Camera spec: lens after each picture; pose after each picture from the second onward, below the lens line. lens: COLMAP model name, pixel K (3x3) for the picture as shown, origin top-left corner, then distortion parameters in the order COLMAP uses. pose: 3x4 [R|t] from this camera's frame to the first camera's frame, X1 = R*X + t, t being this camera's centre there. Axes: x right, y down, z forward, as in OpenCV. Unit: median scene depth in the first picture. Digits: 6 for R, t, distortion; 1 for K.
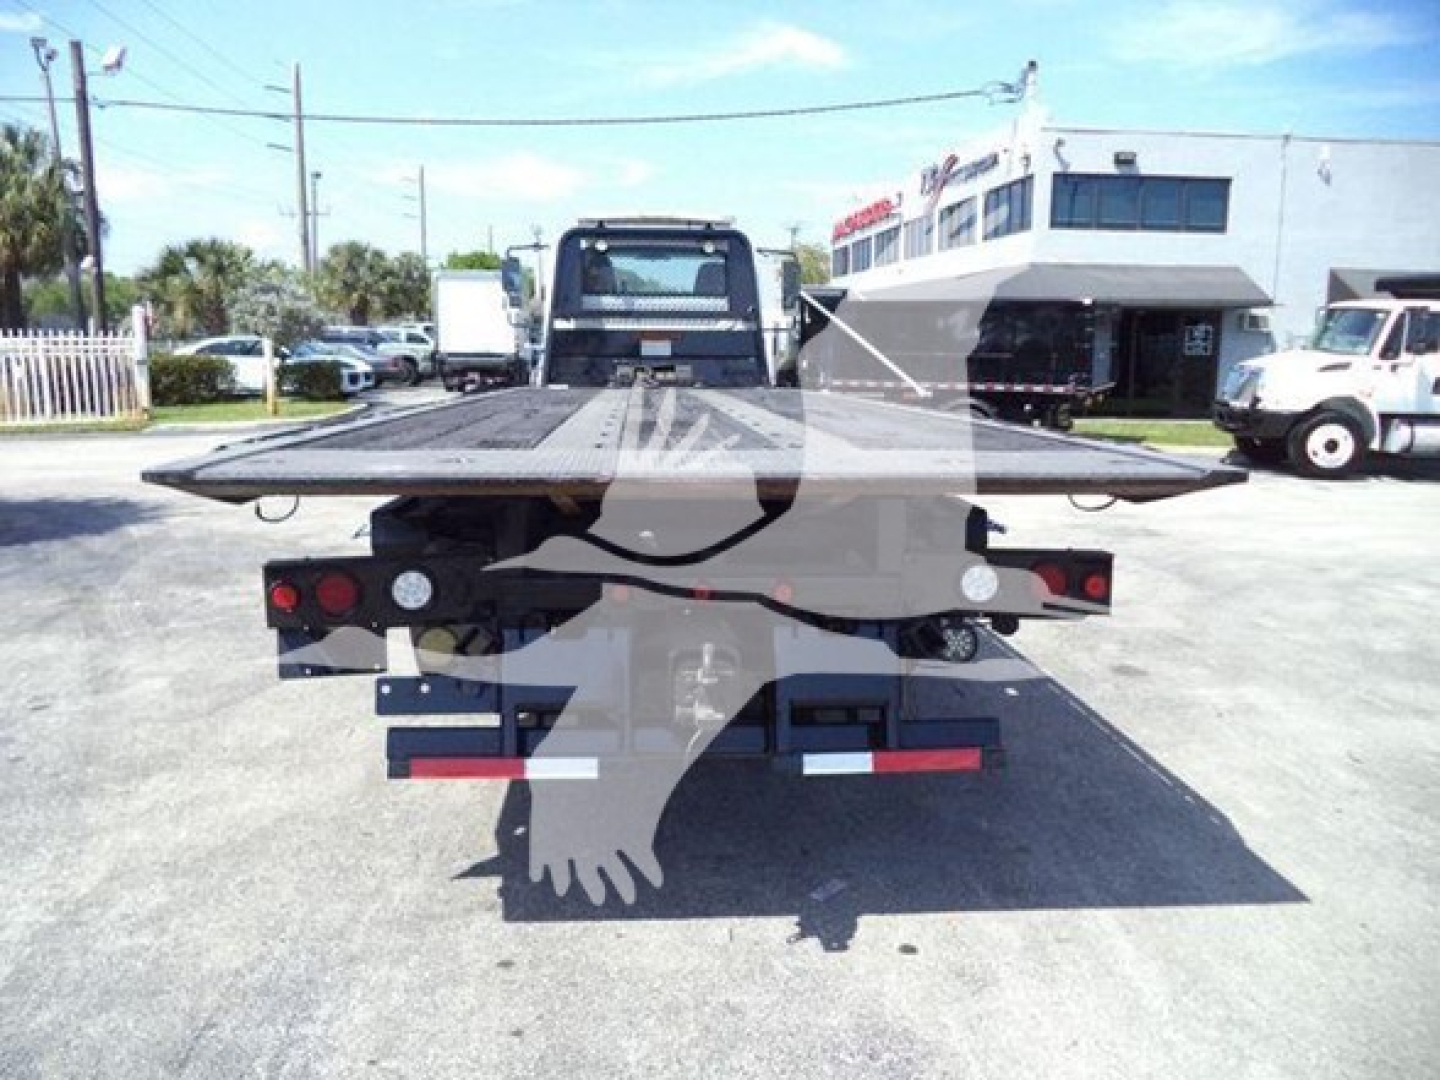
lens RADIAL K [[1172.4, 0, 720.0], [0, 1172.4, 540.0], [0, 0, 1]] dist [-0.039450, 0.008138]
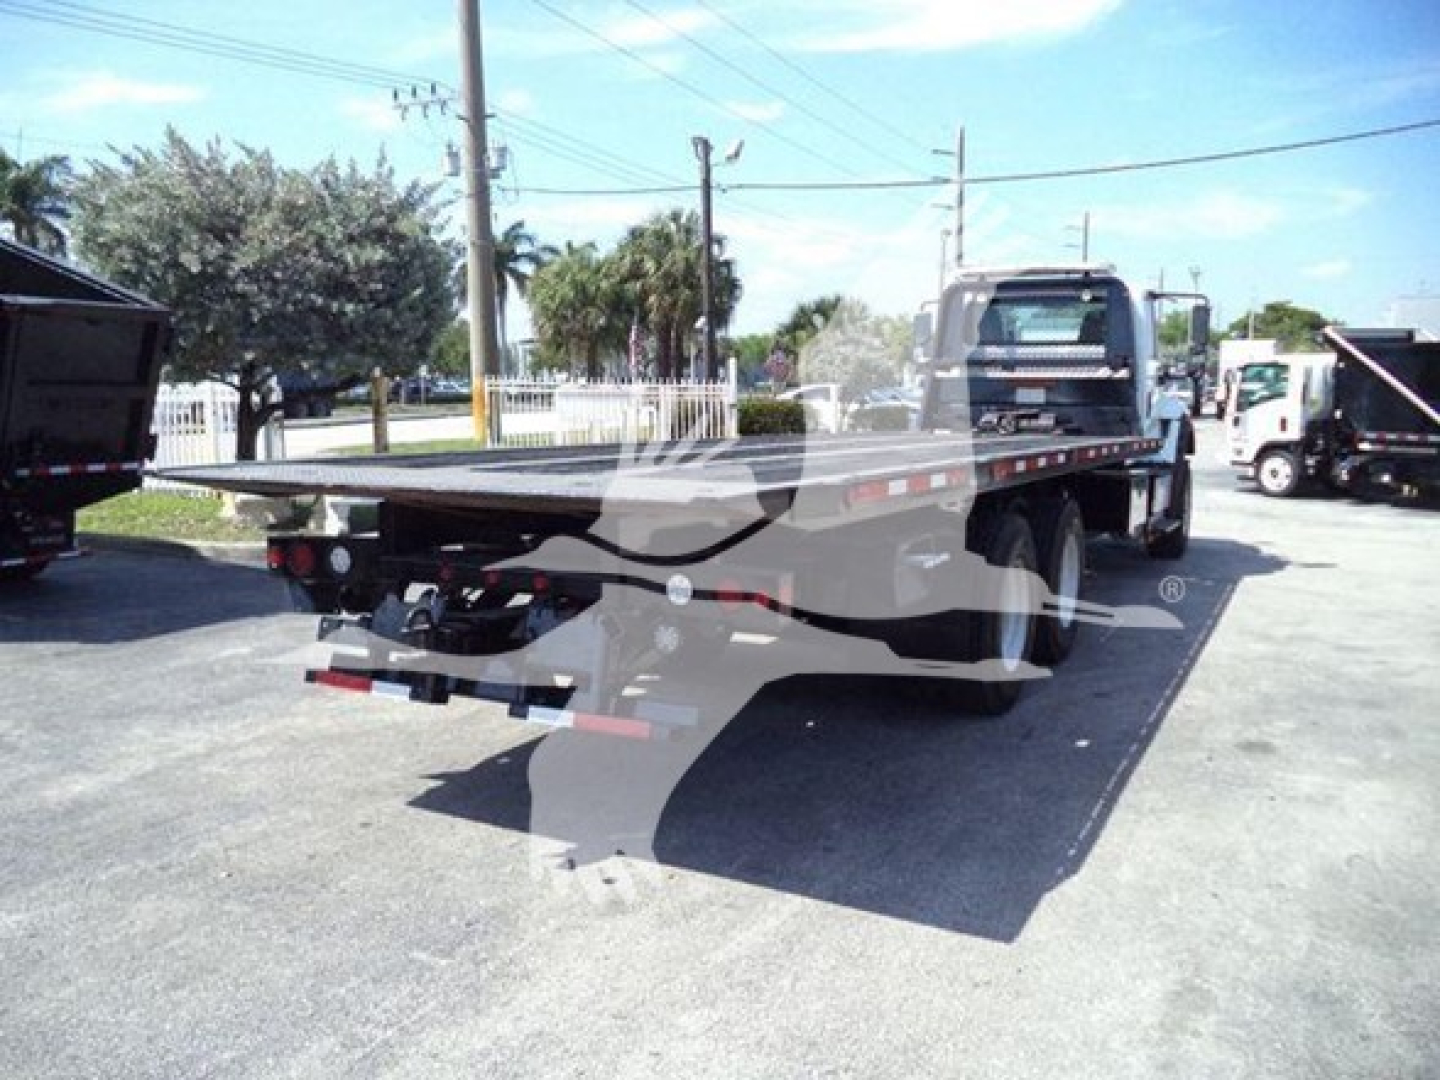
lens RADIAL K [[1172.4, 0, 720.0], [0, 1172.4, 540.0], [0, 0, 1]] dist [-0.039450, 0.008138]
pose [[0.847415, 0.064649, -0.526980, 0.260849], [-0.085347, 0.996238, -0.015027, 0.000283], [0.524026, 0.057711, 0.849745, -0.001909]]
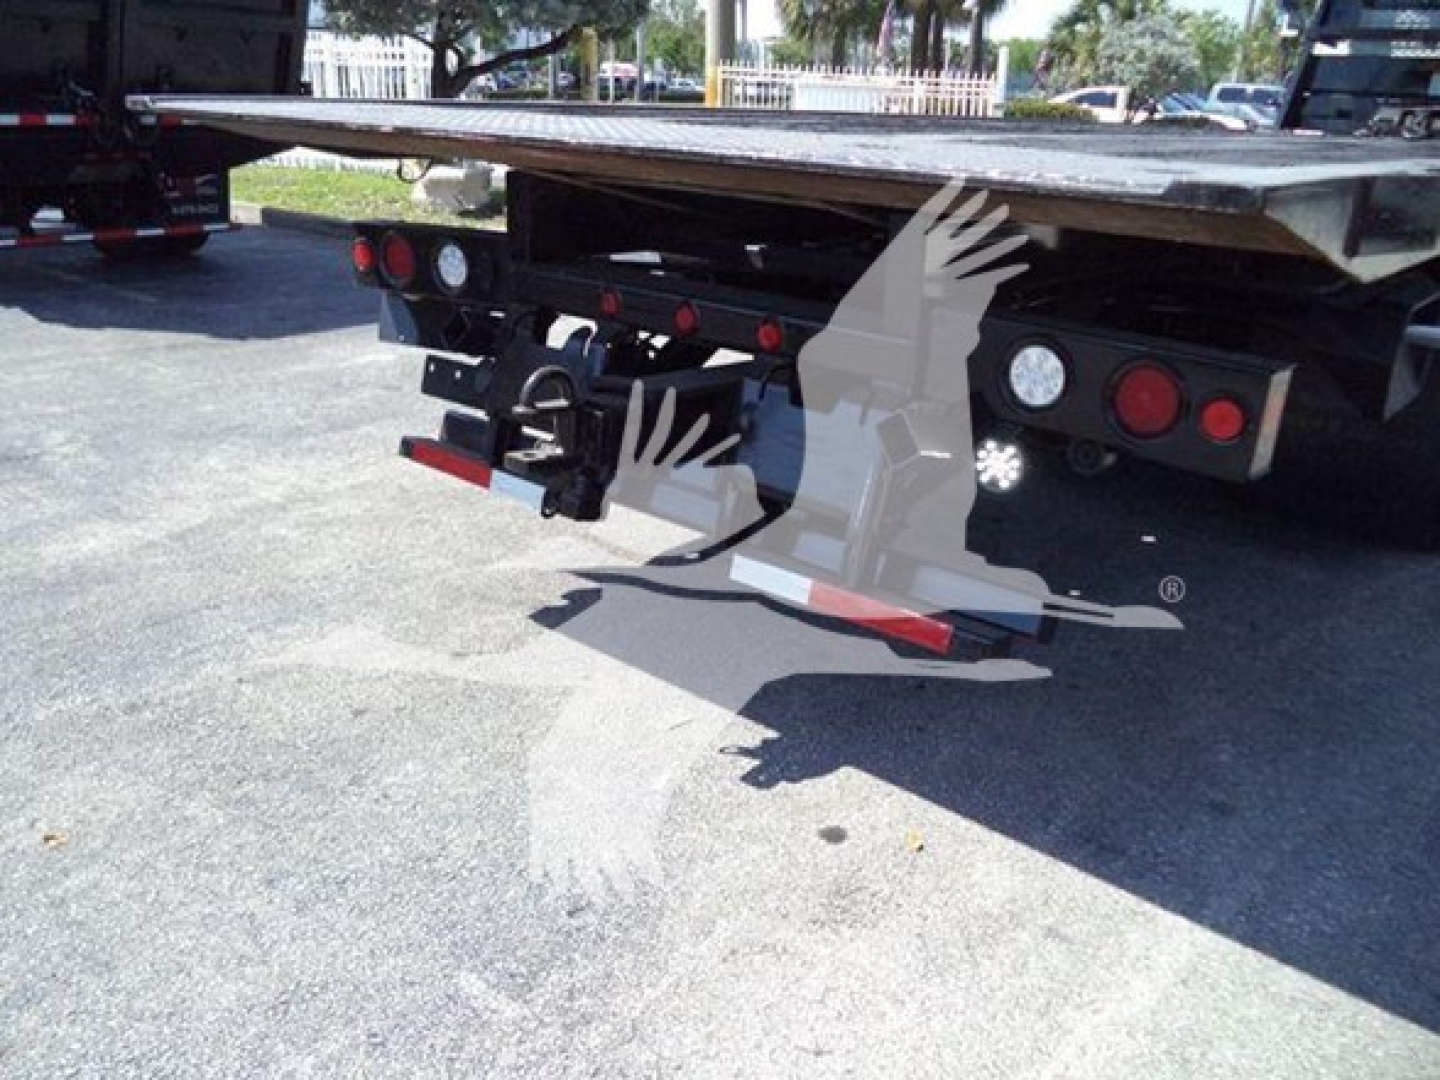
lens RADIAL K [[1161.7, 0, 715.4], [0, 1161.7, 559.7], [0, 0, 1]] dist [-0.020708, -0.010501]
pose [[0.723016, 0.279779, -0.631642, 0.148778], [-0.147506, 0.955758, 0.254497, 0.007851], [0.674900, -0.090835, 0.732297, 0.134814]]
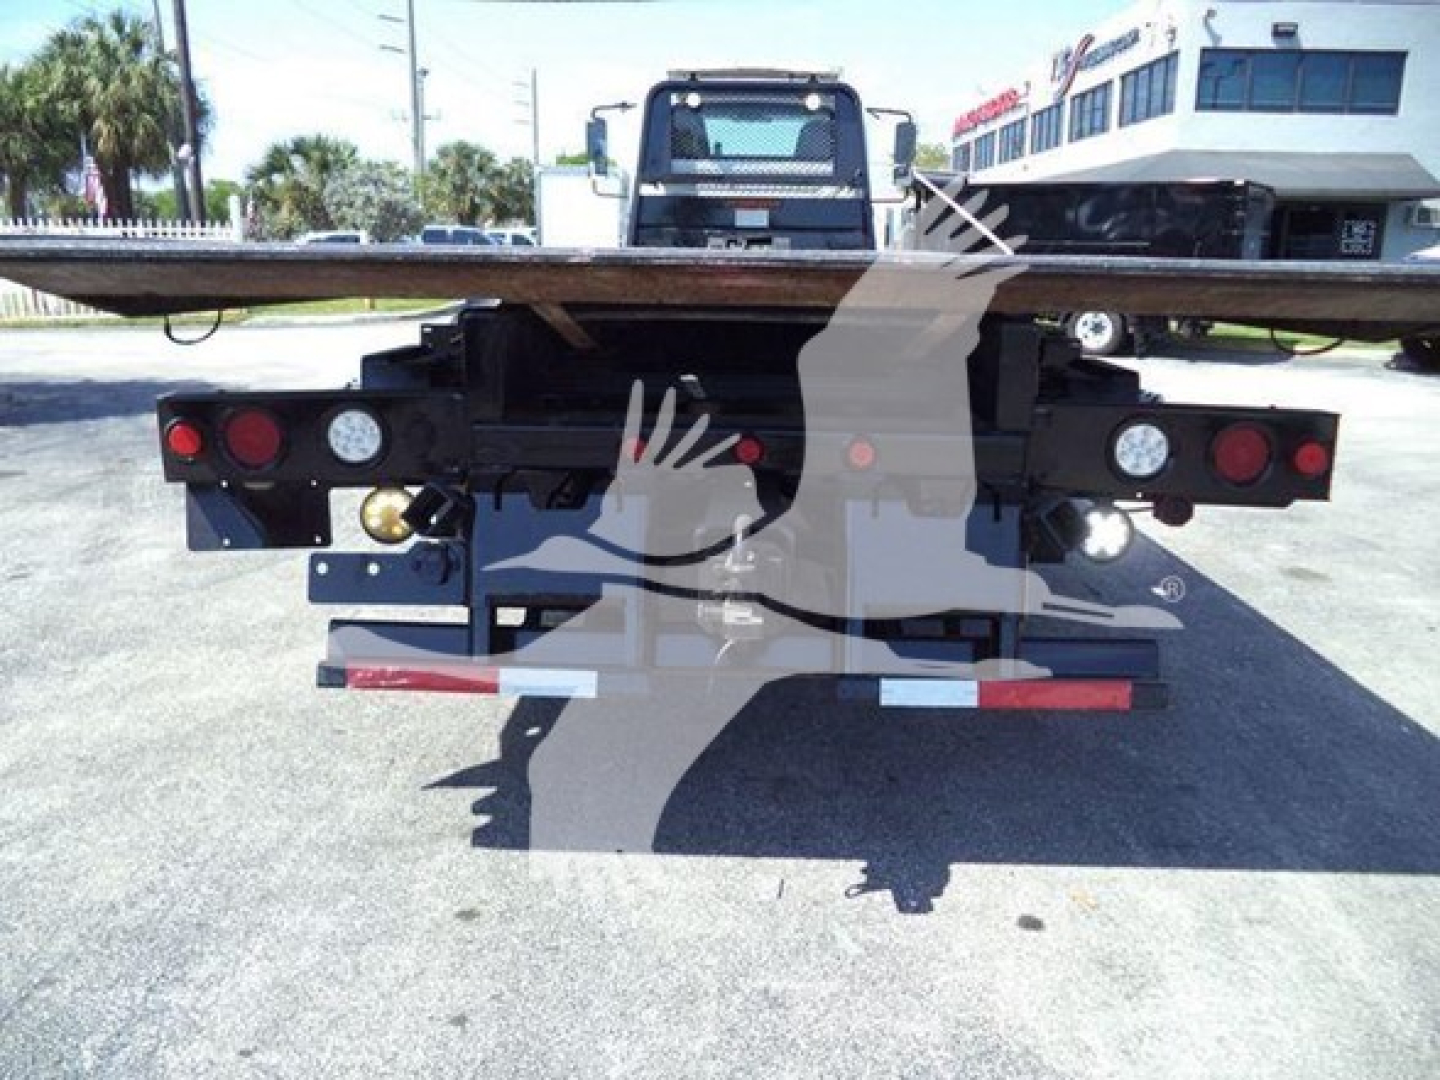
lens RADIAL K [[1177.1, 0, 722.8], [0, 1177.1, 518.8], [0, 0, 1]] dist [-0.027052, 0.001356]
pose [[0.995709, 0.025652, -0.088917, 0.009575], [-0.020981, 0.998370, 0.053083, 0.021415], [0.090134, -0.050990, 0.994624, 0.085116]]
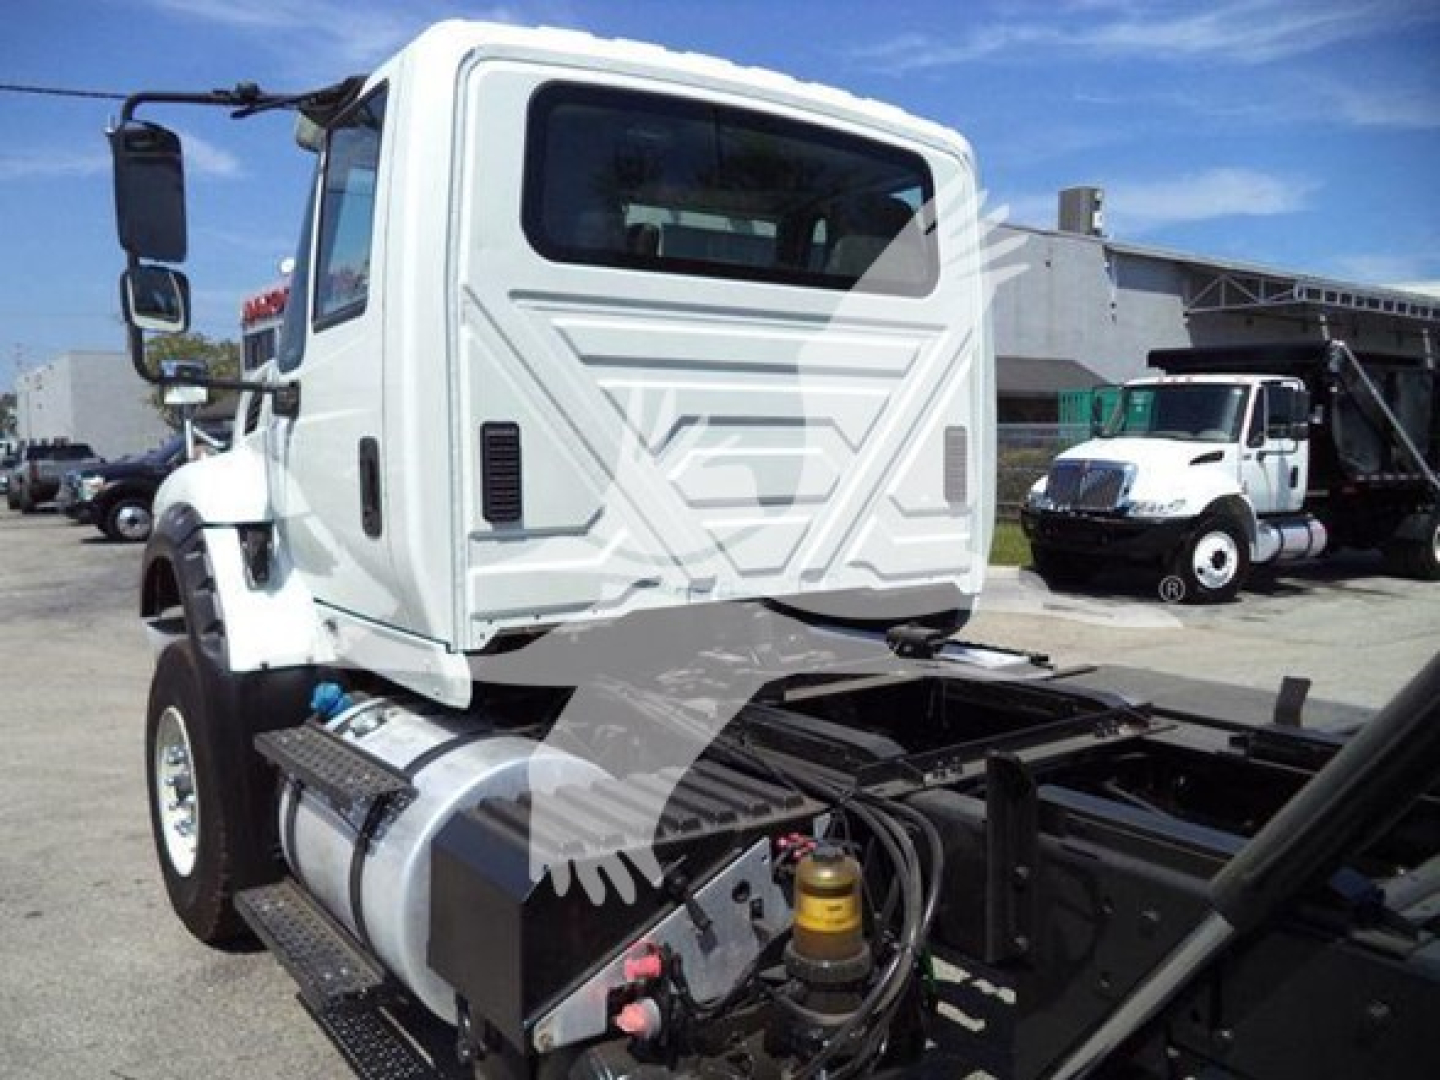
lens RADIAL K [[1177.1, 0, 722.8], [0, 1177.1, 518.8], [0, 0, 1]] dist [-0.027052, 0.001356]
pose [[0.842696, -0.053549, 0.535720, -0.215315], [0.112027, 0.990702, -0.077192, -0.113387], [-0.526605, 0.125065, 0.840860, 0.693090]]
